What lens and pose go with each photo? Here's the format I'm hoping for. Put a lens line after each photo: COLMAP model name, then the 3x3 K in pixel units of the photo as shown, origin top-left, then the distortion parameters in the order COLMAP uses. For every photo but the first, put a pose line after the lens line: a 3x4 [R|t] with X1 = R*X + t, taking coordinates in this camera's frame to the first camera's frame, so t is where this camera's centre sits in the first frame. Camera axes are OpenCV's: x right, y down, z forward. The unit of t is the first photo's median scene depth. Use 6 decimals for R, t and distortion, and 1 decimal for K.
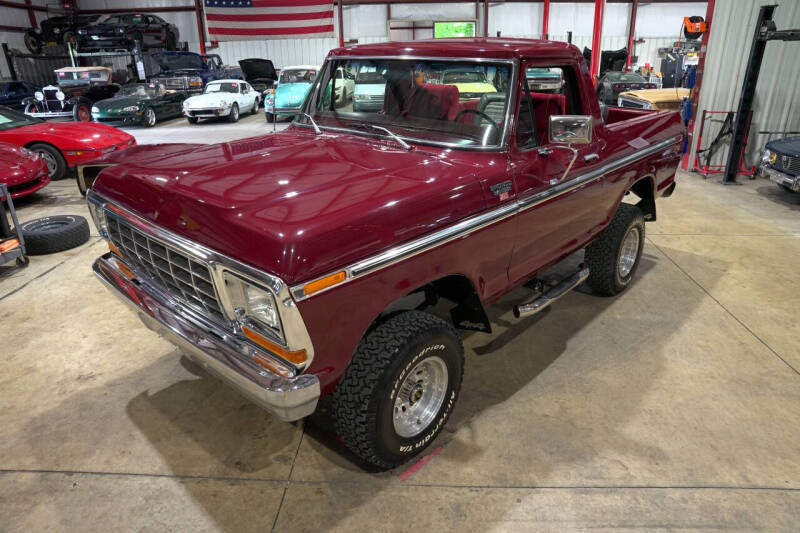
lens RADIAL K [[547.7, 0, 404.0], [0, 547.7, 264.8], [0, 0, 1]] dist [-0.138543, 0.107962]
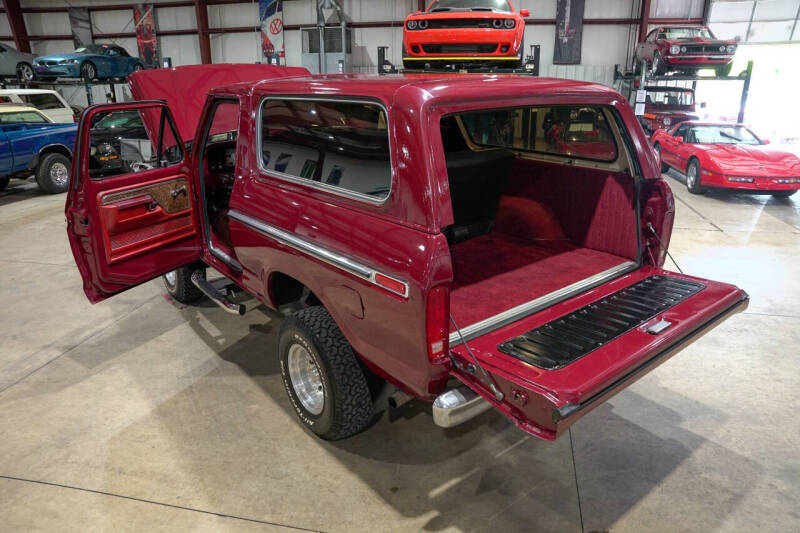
lens RADIAL K [[547.7, 0, 402.7], [0, 547.7, 266.4], [0, 0, 1]] dist [-0.138543, 0.107962]
pose [[-0.153316, 0.336309, -0.929188, 1.192418], [-0.360637, 0.856406, 0.369472, -0.536058], [0.920019, 0.391745, -0.010015, 1.272417]]
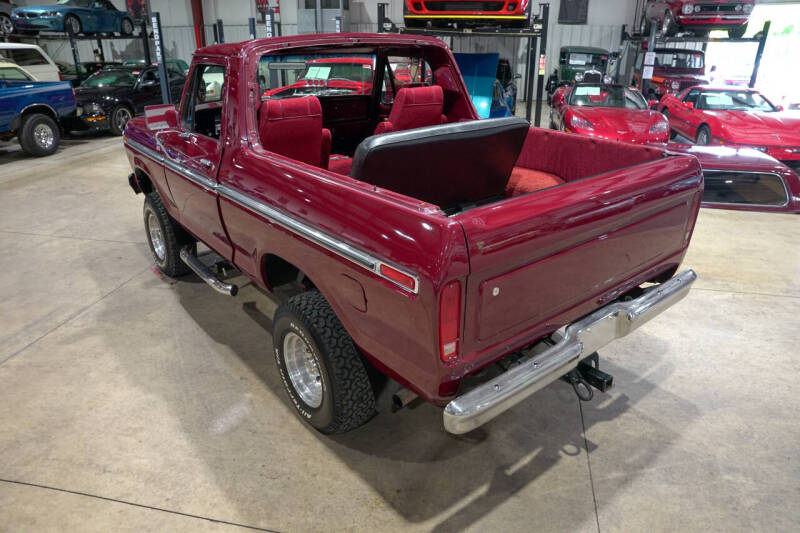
lens RADIAL K [[547.7, 0, 403.5], [0, 547.7, 267.2], [0, 0, 1]] dist [-0.138543, 0.107962]
pose [[-0.148588, 0.401178, -0.903868, 1.119602], [-0.369936, 0.825101, 0.427031, -0.532076], [0.917098, 0.397825, 0.025809, 1.248382]]
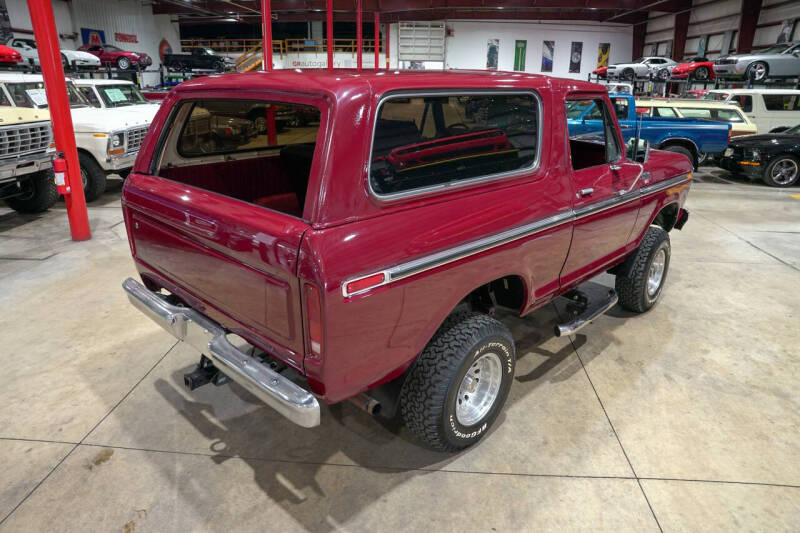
lens RADIAL K [[547.7, 0, 401.2], [0, 547.7, 266.1], [0, 0, 1]] dist [-0.138543, 0.107962]
pose [[-0.999745, -0.009299, 0.020564, 0.213047], [0.006579, 0.751519, 0.659678, -0.816847], [-0.021588, 0.659645, -0.751267, 2.009115]]
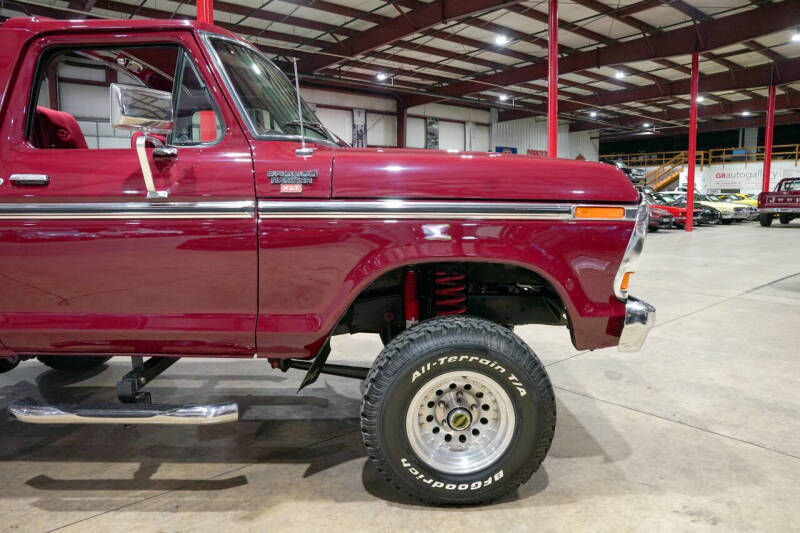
lens RADIAL K [[547.7, 0, 400.0], [0, 547.7, 265.9], [0, 0, 1]] dist [-0.138543, 0.107962]
pose [[-0.673877, -0.073234, 0.735205, -0.729378], [0.290070, 0.888957, 0.354423, -0.317461], [-0.679521, 0.452098, -0.577804, 1.336563]]
